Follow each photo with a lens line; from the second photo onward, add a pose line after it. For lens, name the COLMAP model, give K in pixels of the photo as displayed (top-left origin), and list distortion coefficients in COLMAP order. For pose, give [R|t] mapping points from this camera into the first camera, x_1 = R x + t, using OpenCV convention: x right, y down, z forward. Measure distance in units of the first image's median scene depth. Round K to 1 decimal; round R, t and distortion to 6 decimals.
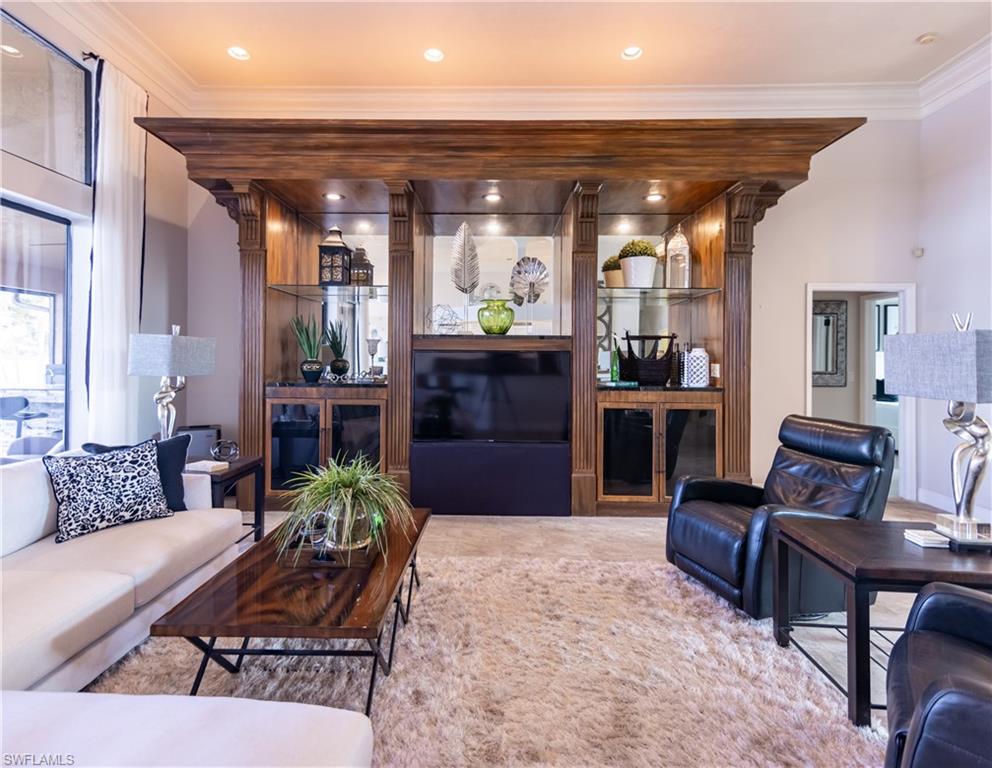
lens RADIAL K [[550.2, 0, 491.9], [0, 550.2, 352.8], [0, 0, 1]] dist [0.039646, -0.000235]
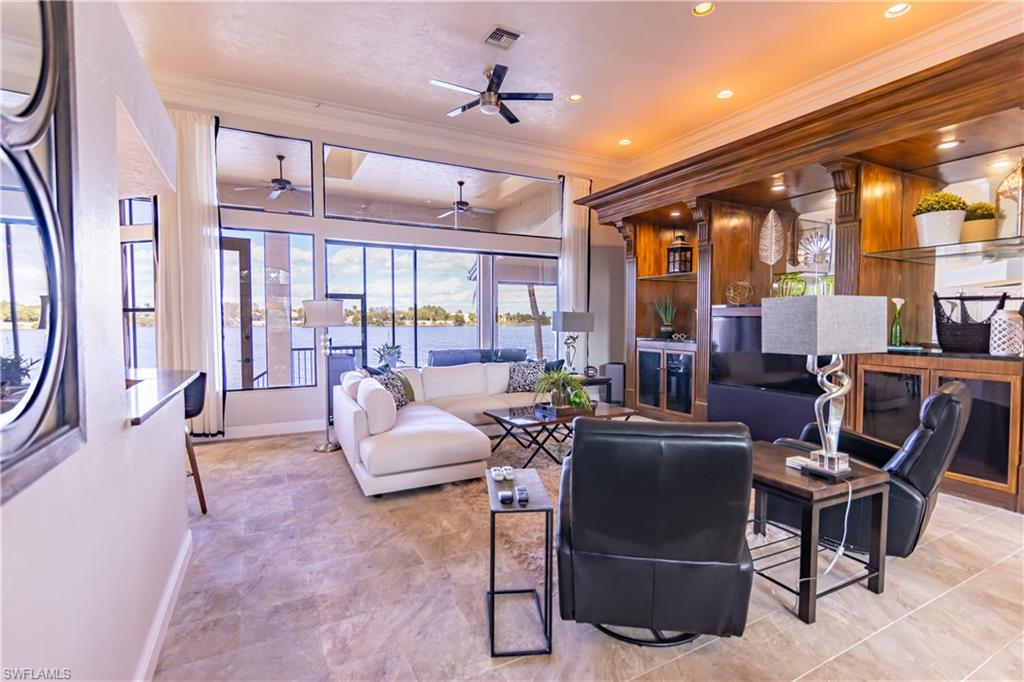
lens RADIAL K [[478.9, 0, 512.0], [0, 478.9, 341.0], [0, 0, 1]] dist [-0.000146, -0.000036]
pose [[0.490916, 0.030700, -0.870666, 0.659694], [0.005704, 0.999244, 0.038450, 0.006914], [0.871188, -0.023842, 0.490370, -0.022191]]
